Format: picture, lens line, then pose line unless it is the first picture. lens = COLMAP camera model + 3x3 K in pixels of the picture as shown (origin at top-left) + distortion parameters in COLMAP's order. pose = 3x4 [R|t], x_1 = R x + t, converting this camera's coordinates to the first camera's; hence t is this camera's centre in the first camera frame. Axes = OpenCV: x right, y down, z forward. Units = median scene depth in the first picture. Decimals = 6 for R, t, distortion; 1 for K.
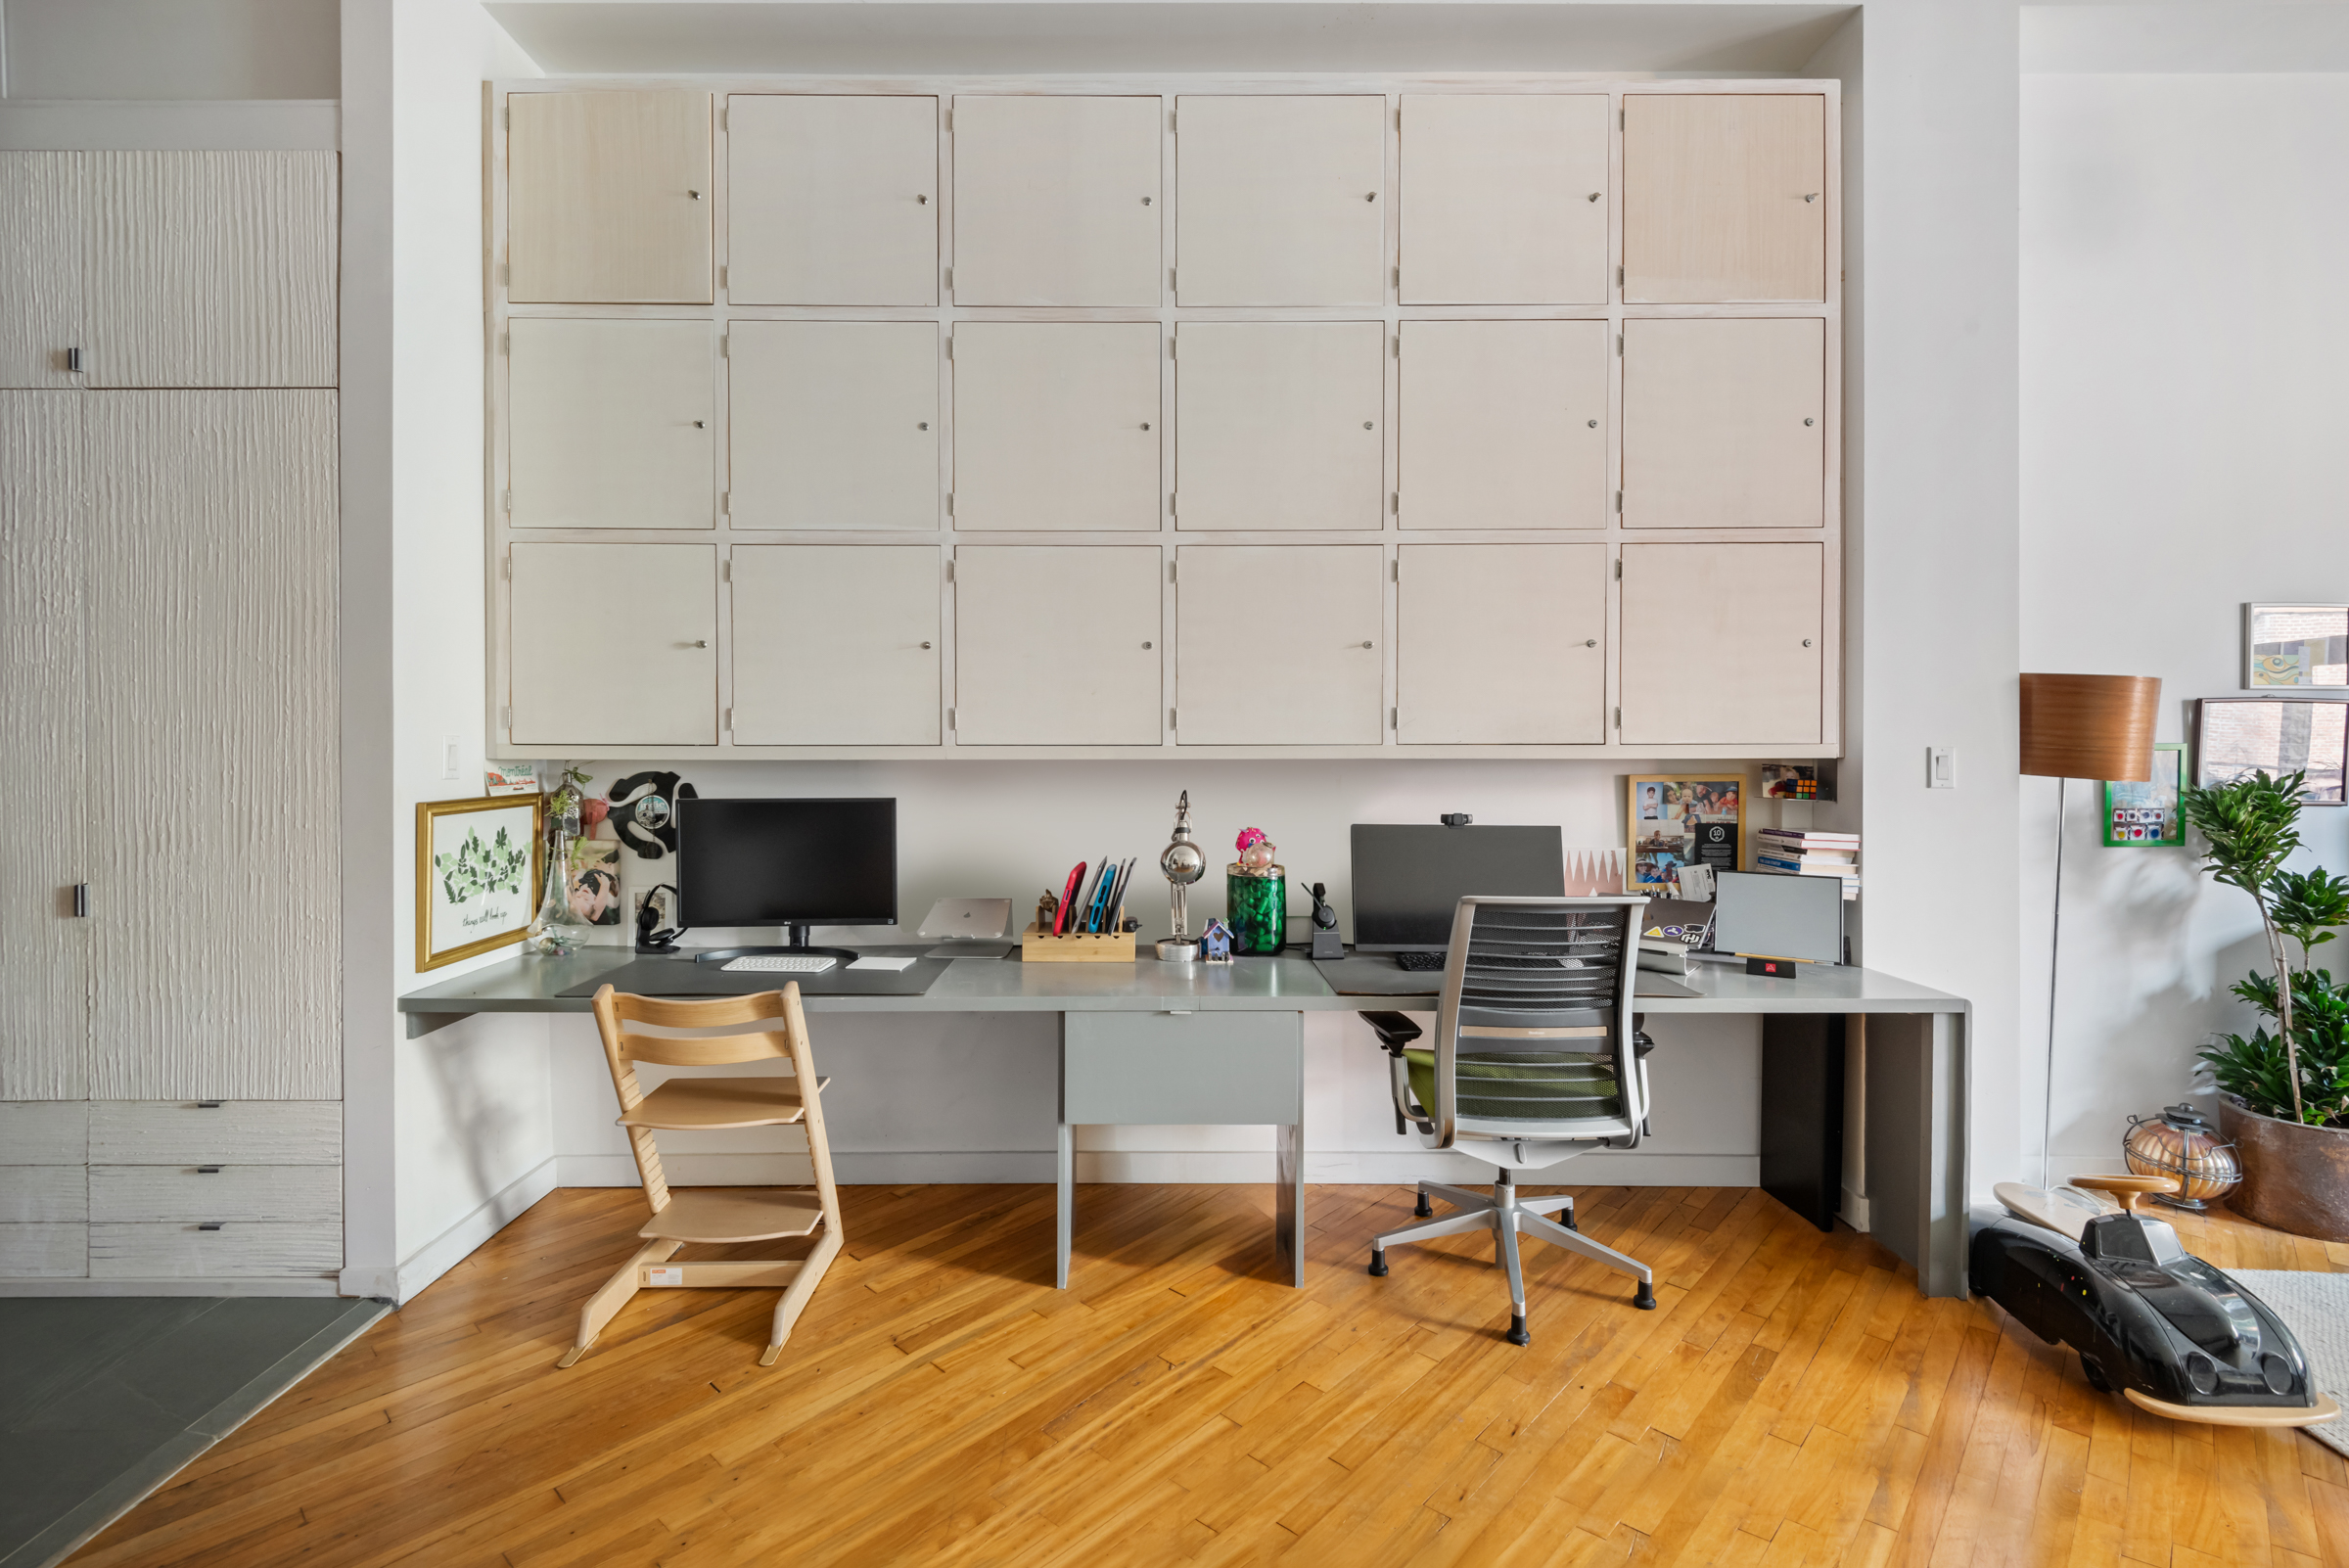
lens RADIAL K [[1064.8, 0, 1157.8], [0, 1064.8, 762.0], [0, 0, 1]] dist [0.001537, -0.000541]
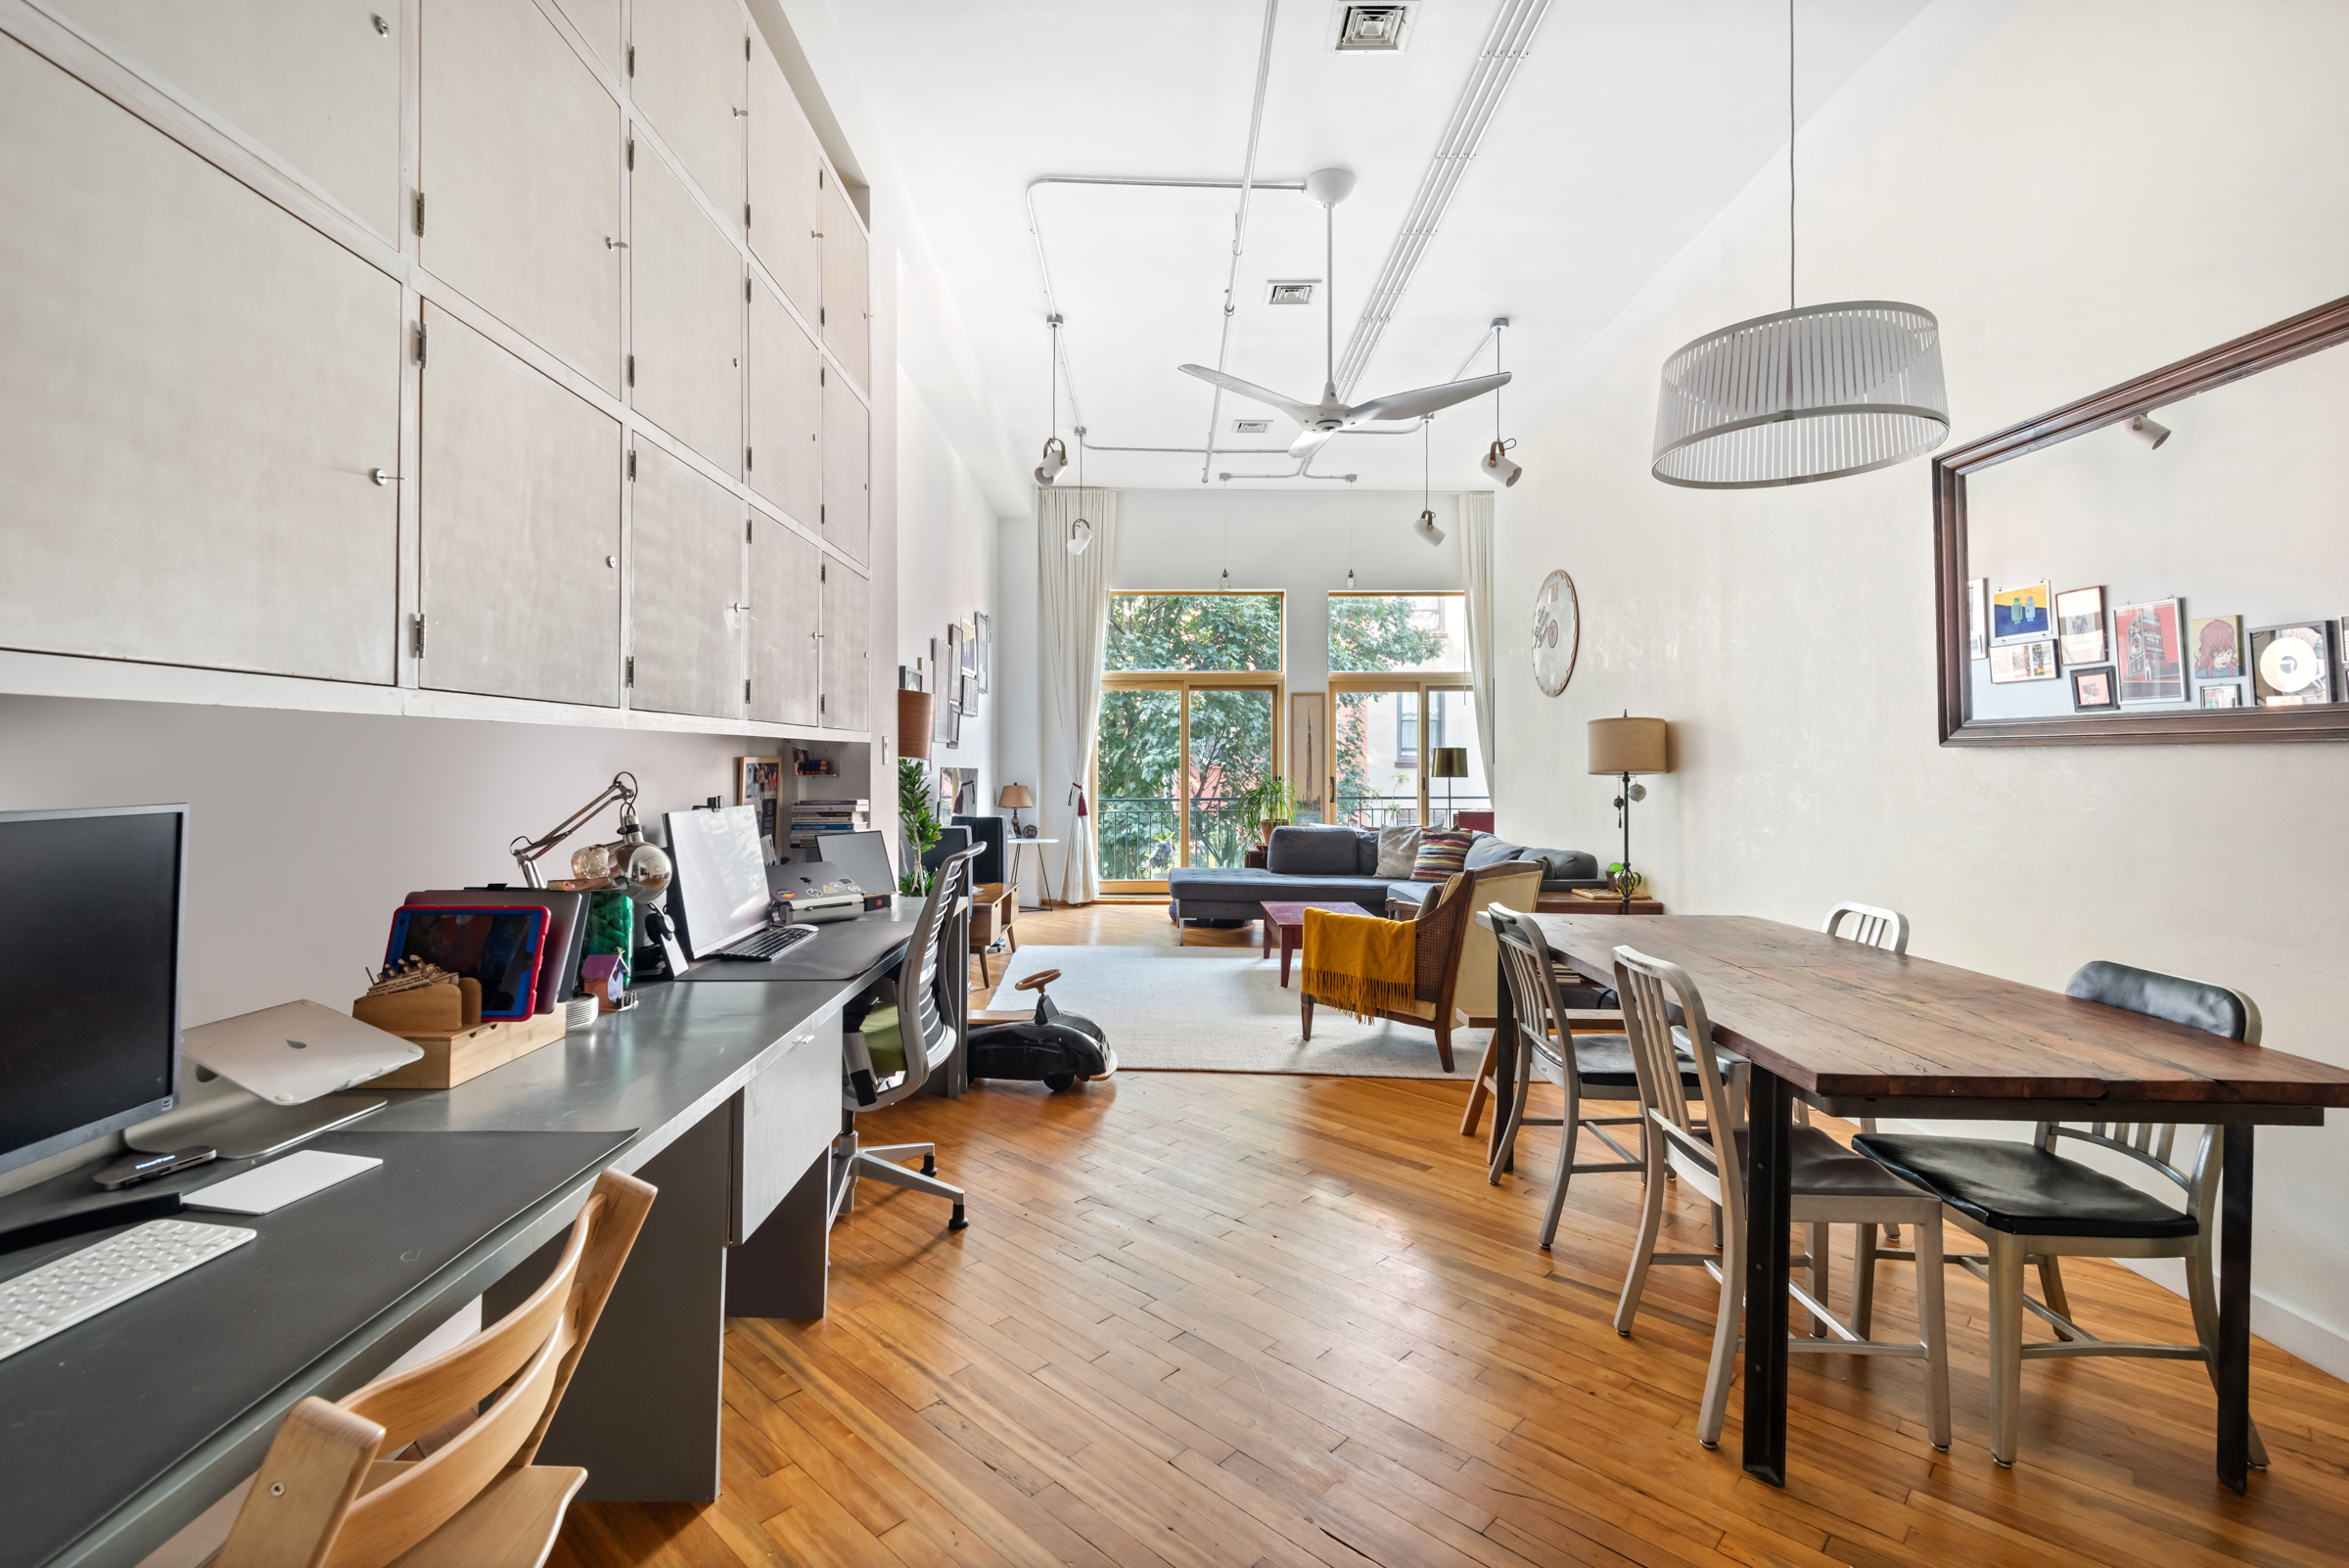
lens RADIAL K [[1064.8, 0, 1157.8], [0, 1064.8, 762.0], [0, 0, 1]] dist [0.001537, -0.000541]
pose [[-0.000842, -0.000107, 1.000000, -0.782168], [0.011227, 0.999937, 0.000117, 0.027386], [-0.999937, 0.011227, -0.000840, 0.718081]]
